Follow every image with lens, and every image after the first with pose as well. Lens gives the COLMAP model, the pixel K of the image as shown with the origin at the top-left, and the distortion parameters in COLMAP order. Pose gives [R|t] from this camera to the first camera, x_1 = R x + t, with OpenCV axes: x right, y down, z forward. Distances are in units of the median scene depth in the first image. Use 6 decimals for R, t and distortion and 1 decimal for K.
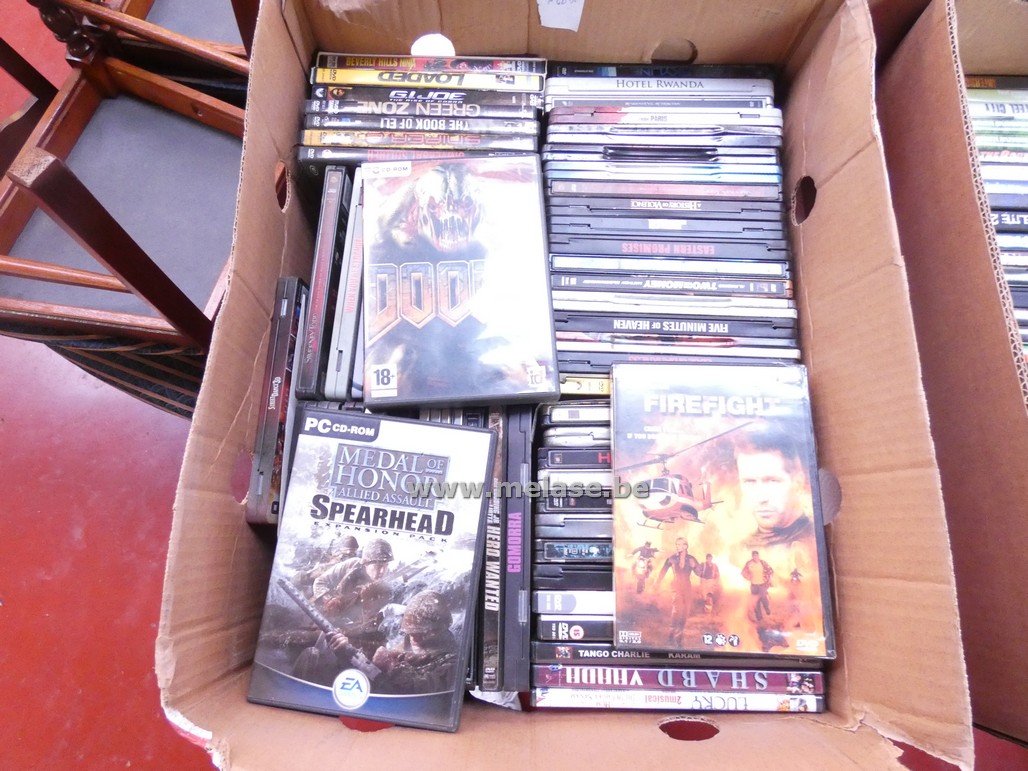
lens RADIAL K [[584.1, 0, 514.7], [0, 584.1, 459.2], [0, 0, 1]] dist [0.003043, -0.001765]
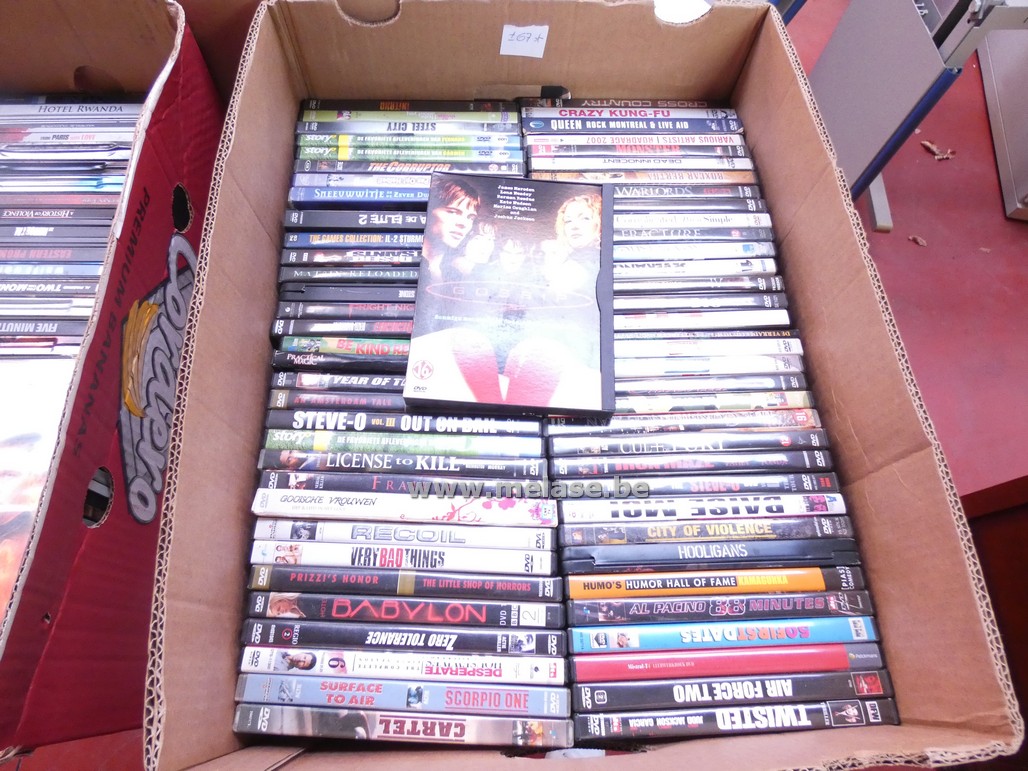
lens RADIAL K [[584.1, 0, 514.7], [0, 584.1, 459.2], [0, 0, 1]] dist [0.003043, -0.001765]
pose [[0.995069, -0.050882, 0.085141, 0.955904], [0.062406, 0.988368, -0.138687, 0.155778], [-0.077094, 0.143316, 0.986670, 0.035589]]
